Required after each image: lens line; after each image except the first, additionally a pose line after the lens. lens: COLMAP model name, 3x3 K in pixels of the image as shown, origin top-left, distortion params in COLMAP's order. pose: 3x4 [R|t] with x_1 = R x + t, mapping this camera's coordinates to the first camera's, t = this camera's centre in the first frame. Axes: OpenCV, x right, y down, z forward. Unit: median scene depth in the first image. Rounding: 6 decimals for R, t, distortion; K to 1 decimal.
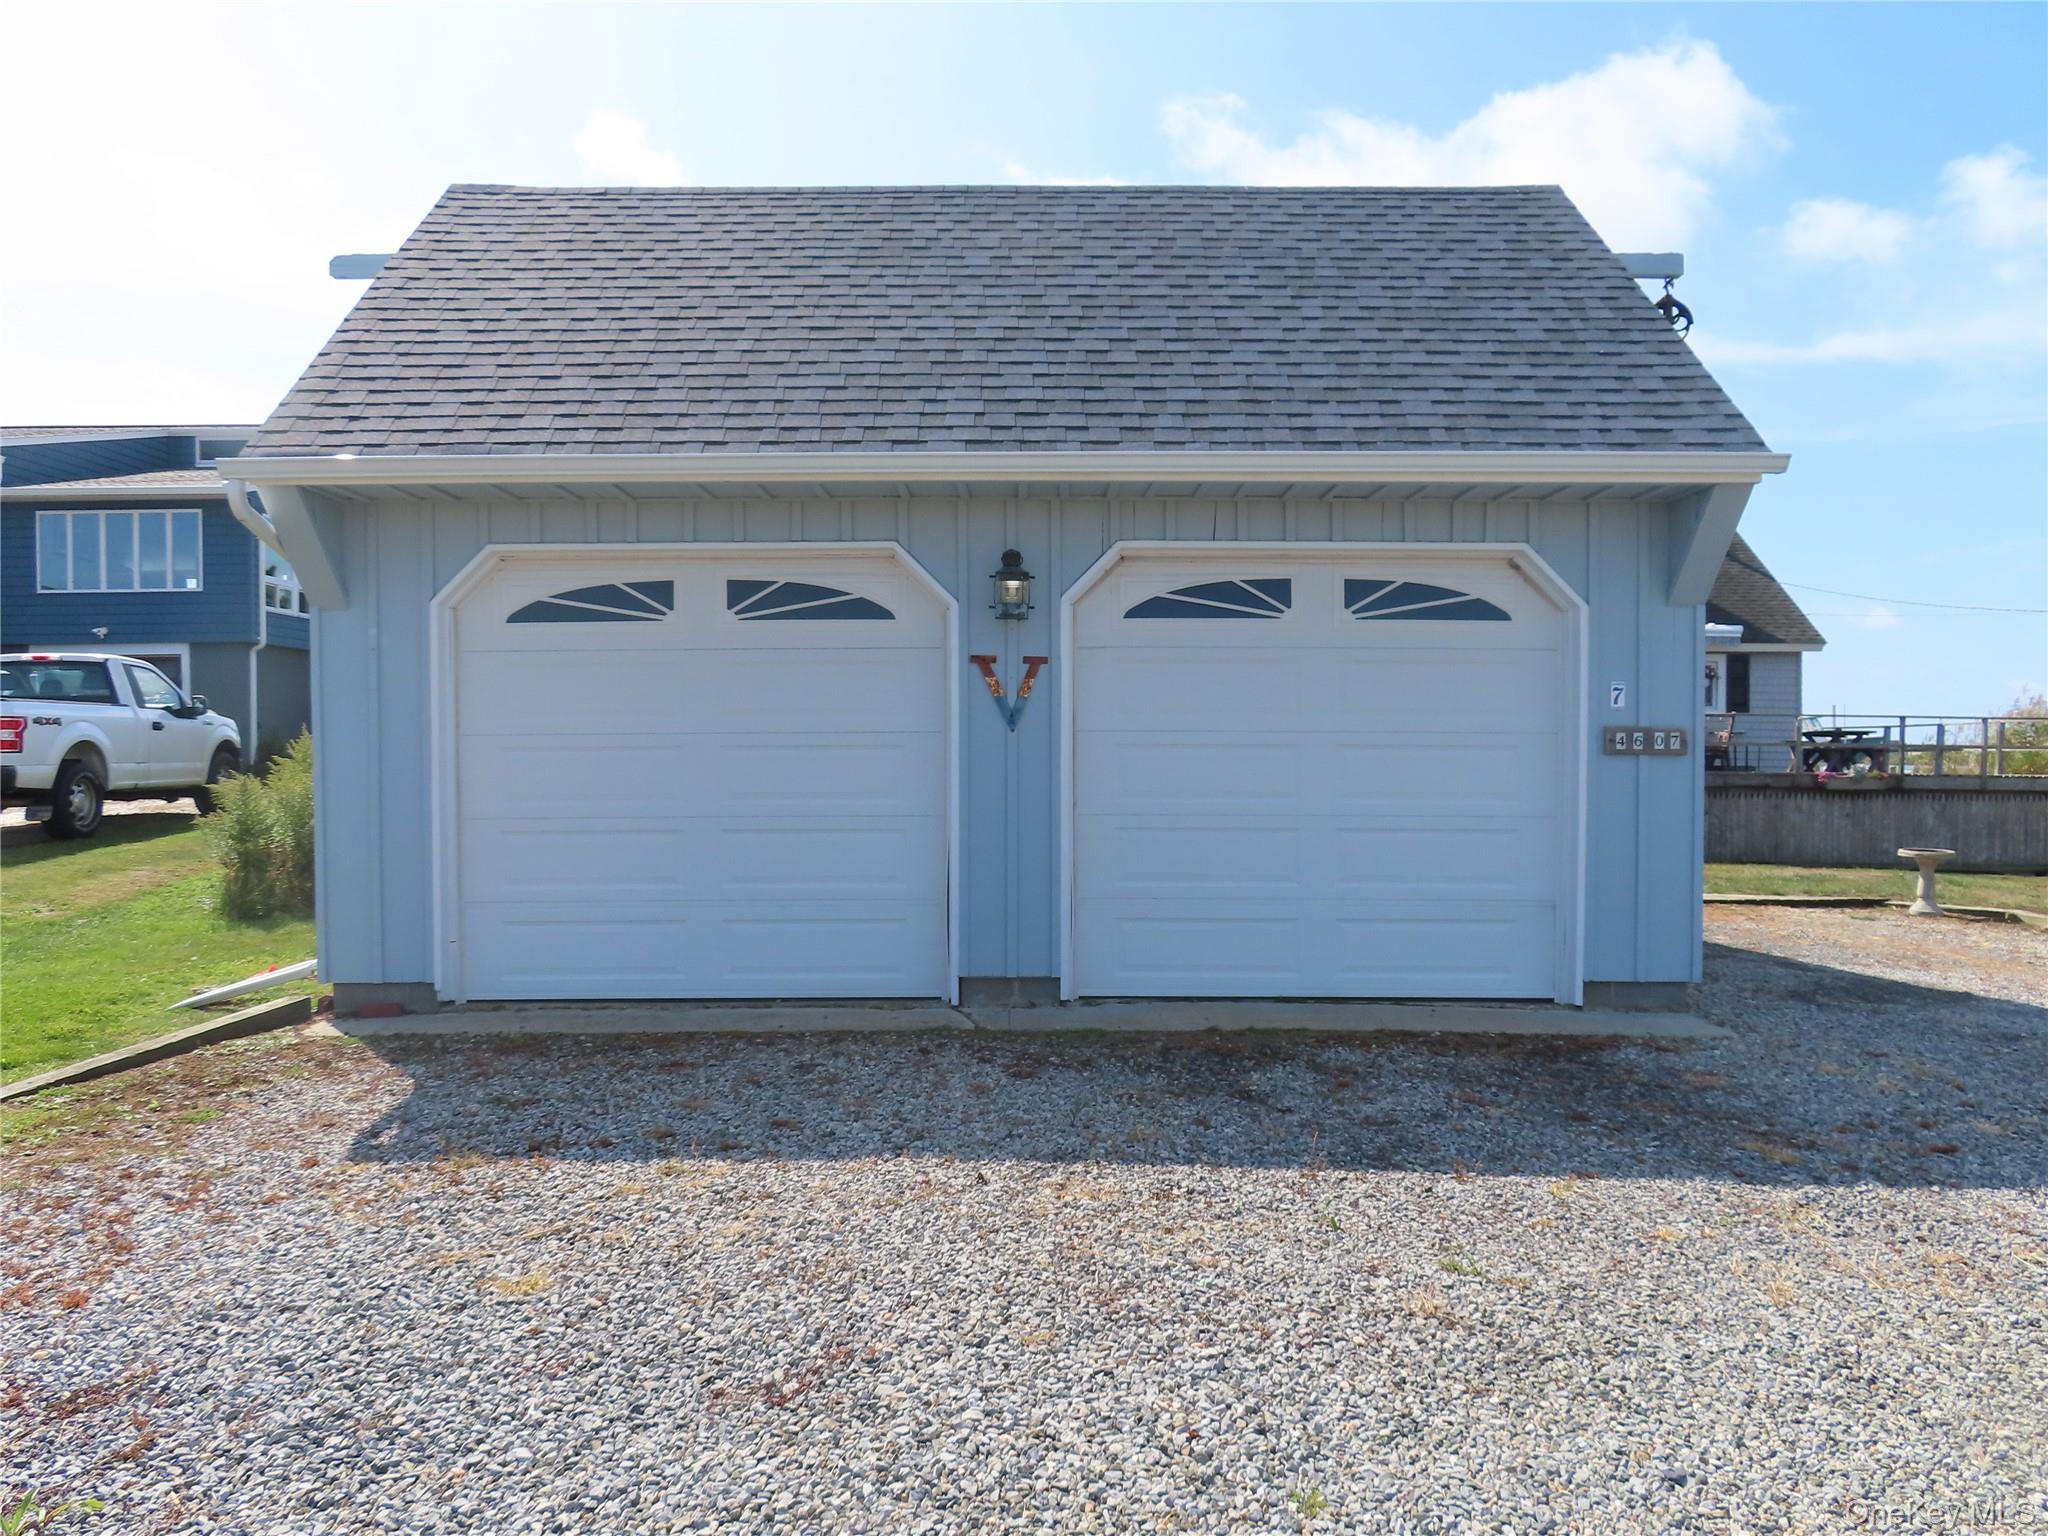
lens RADIAL K [[1538.5, 0, 1024.0], [0, 1538.5, 768.0], [0, 0, 1]] dist [0.001626, -0.003474]
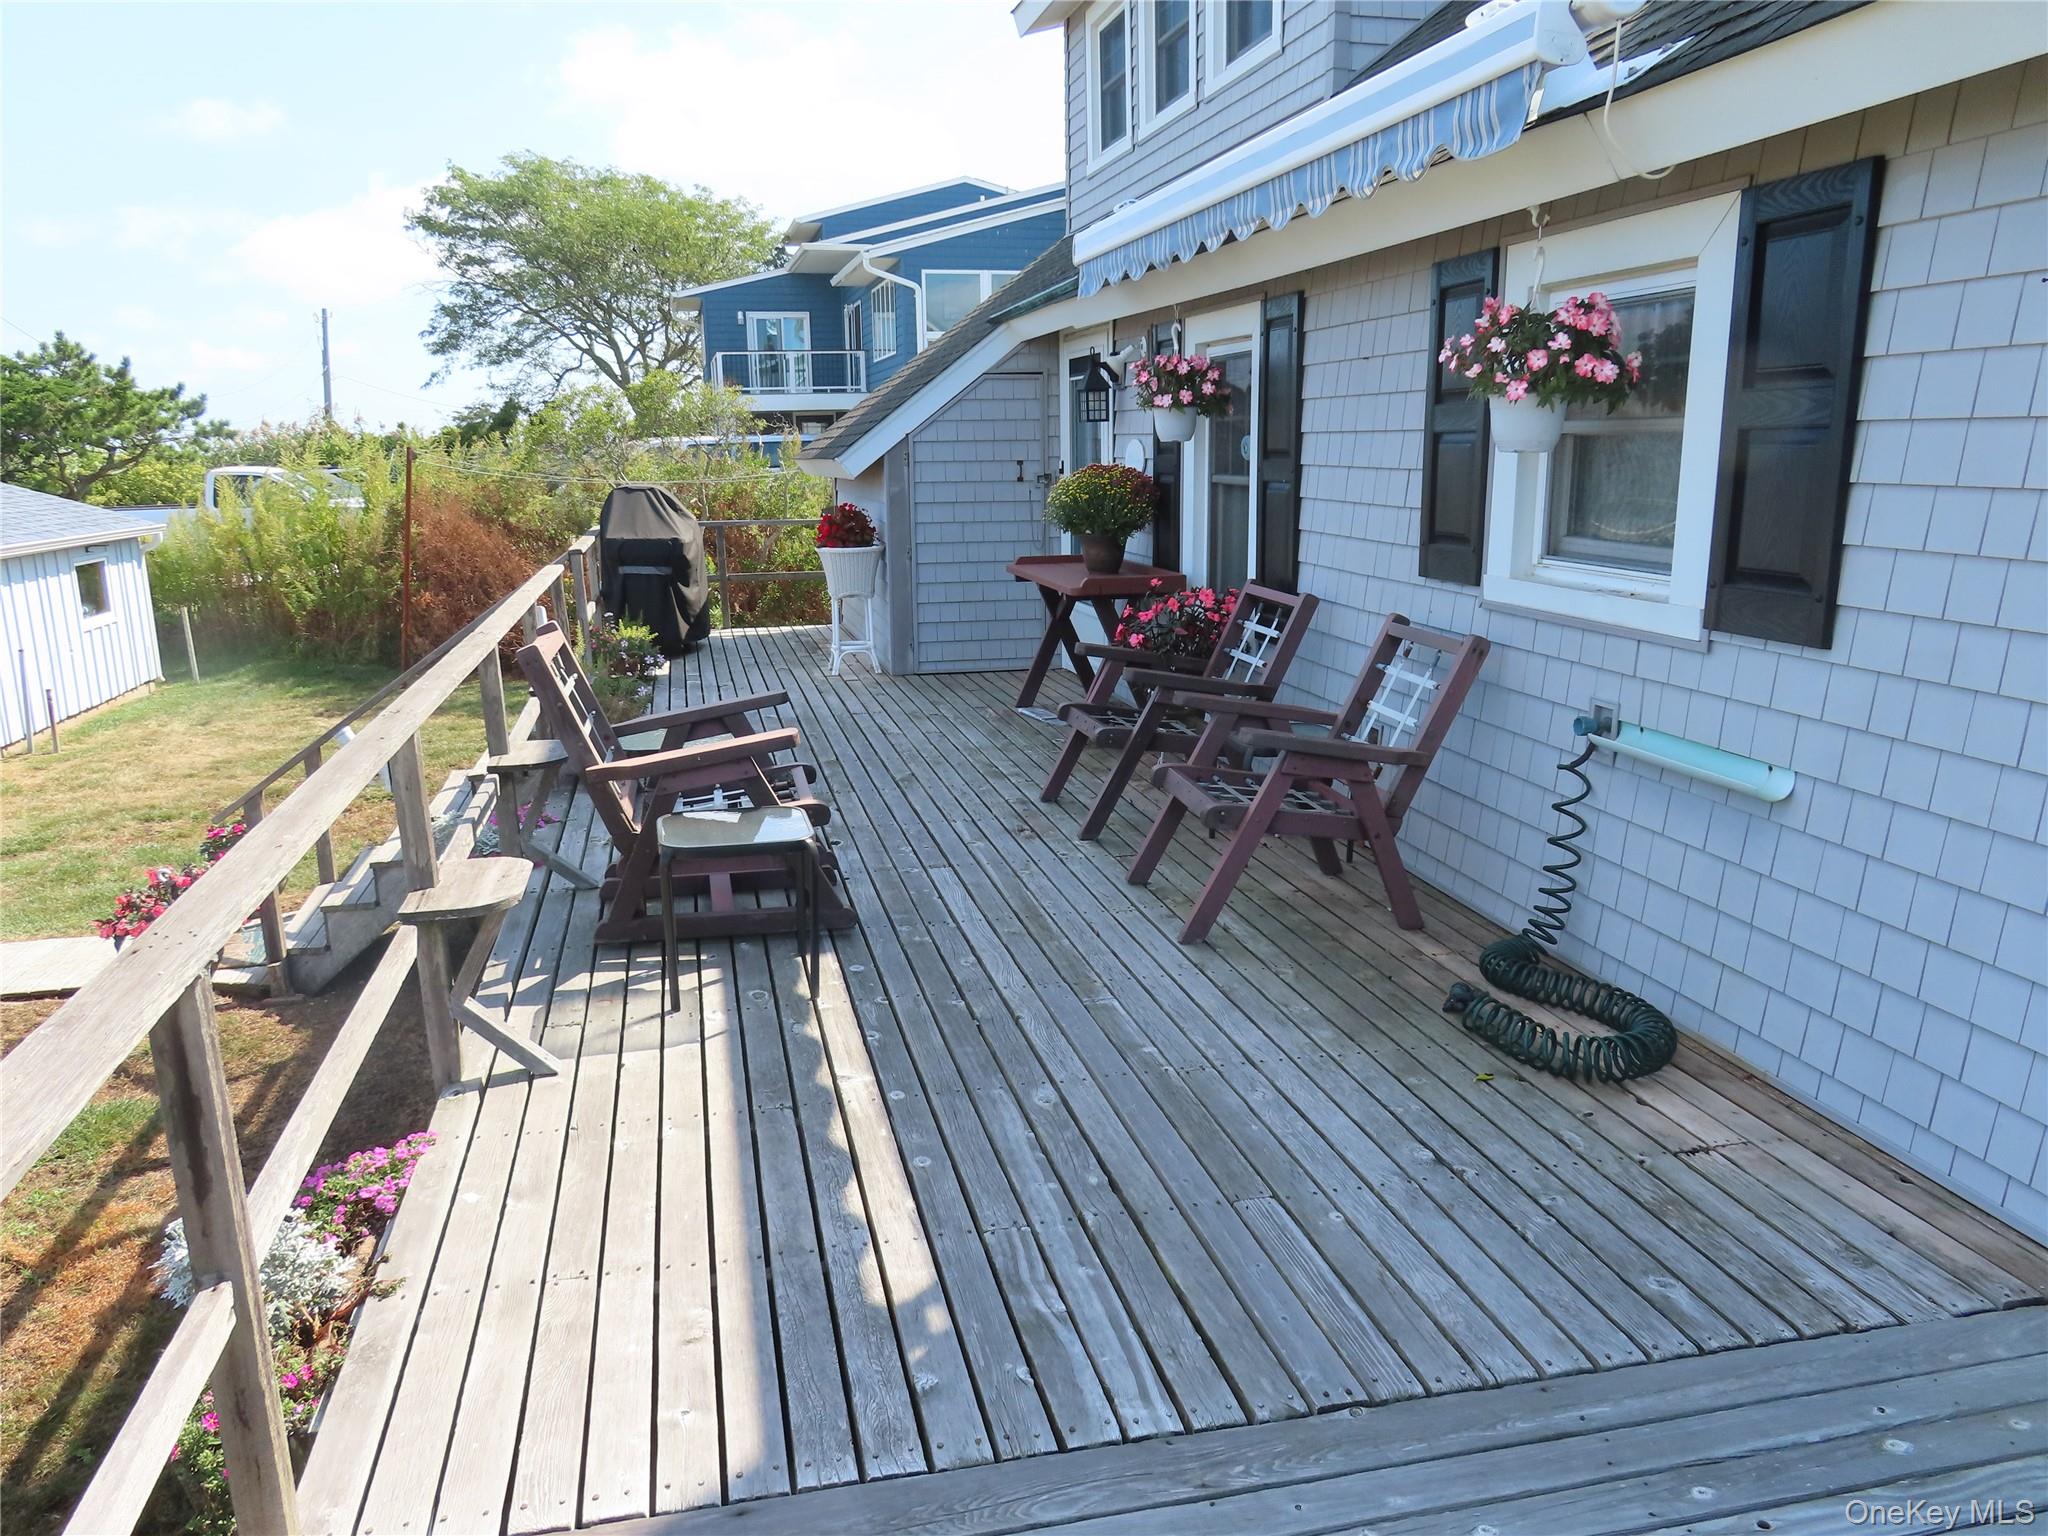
lens RADIAL K [[1538.5, 0, 1024.0], [0, 1538.5, 768.0], [0, 0, 1]] dist [0.001626, -0.003474]
pose [[0.229545, 0.195197, -0.953524, 0.627462], [-0.015368, 0.980288, 0.196976, -0.054684], [0.973177, -0.030561, 0.228020, 0.986148]]
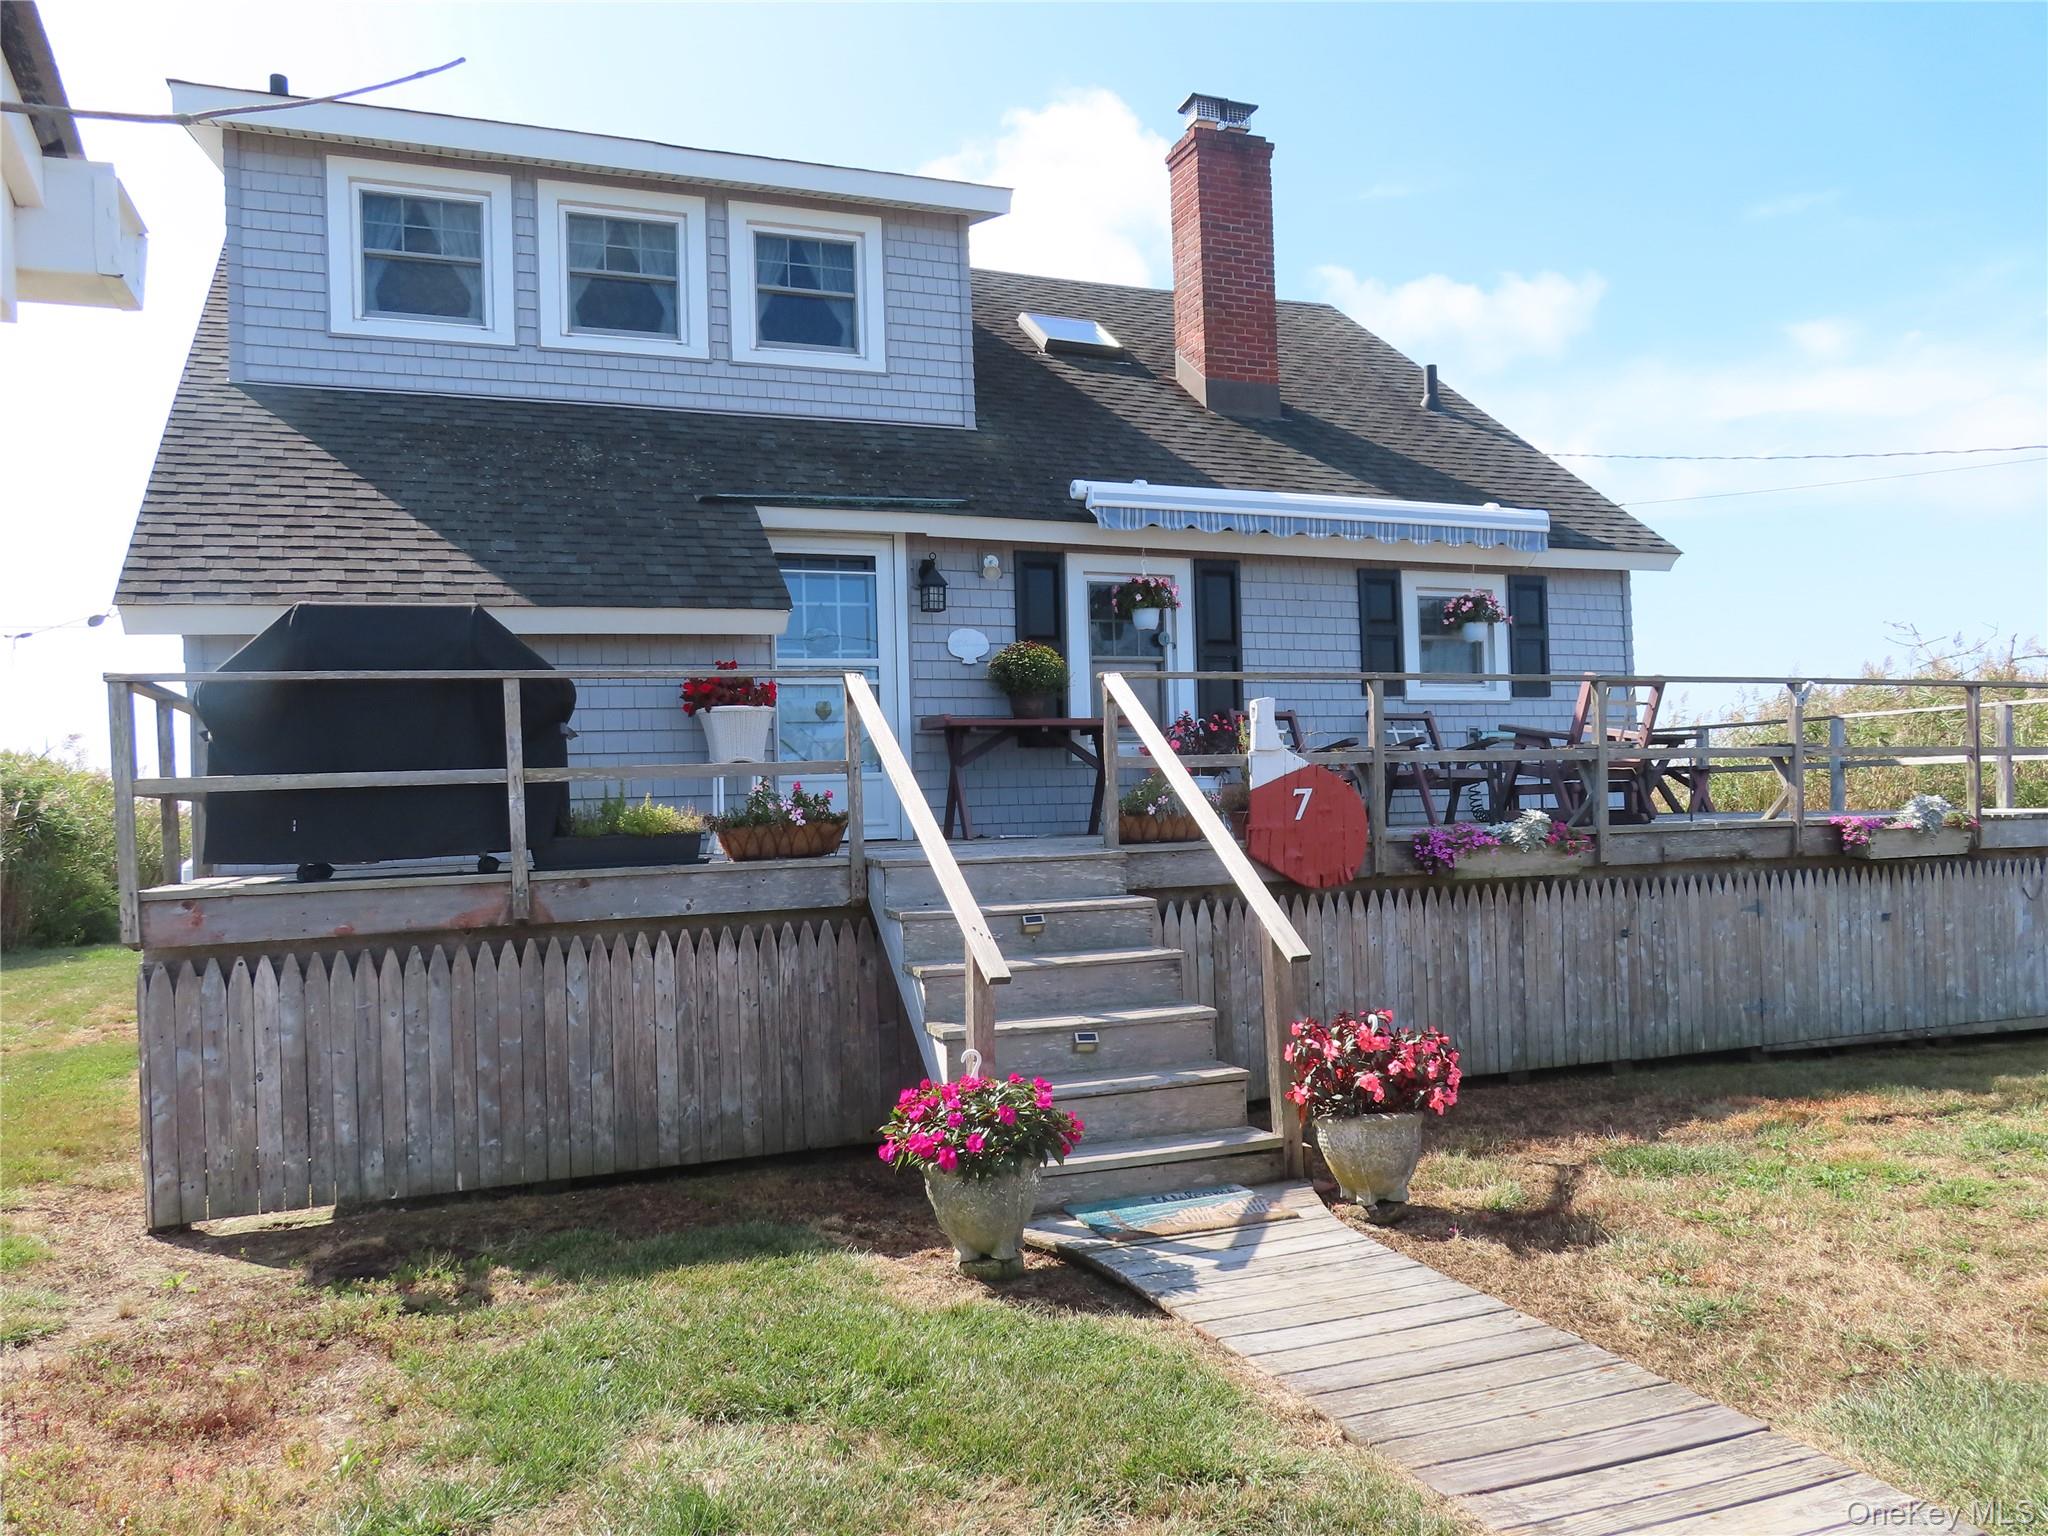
lens RADIAL K [[1538.5, 0, 1024.0], [0, 1538.5, 768.0], [0, 0, 1]] dist [0.001626, -0.003474]
pose [[0.929980, -0.023130, 0.366882, 0.155424], [0.036791, 0.998864, -0.030285, -0.005962], [-0.365765, 0.041662, 0.929774, 0.669311]]
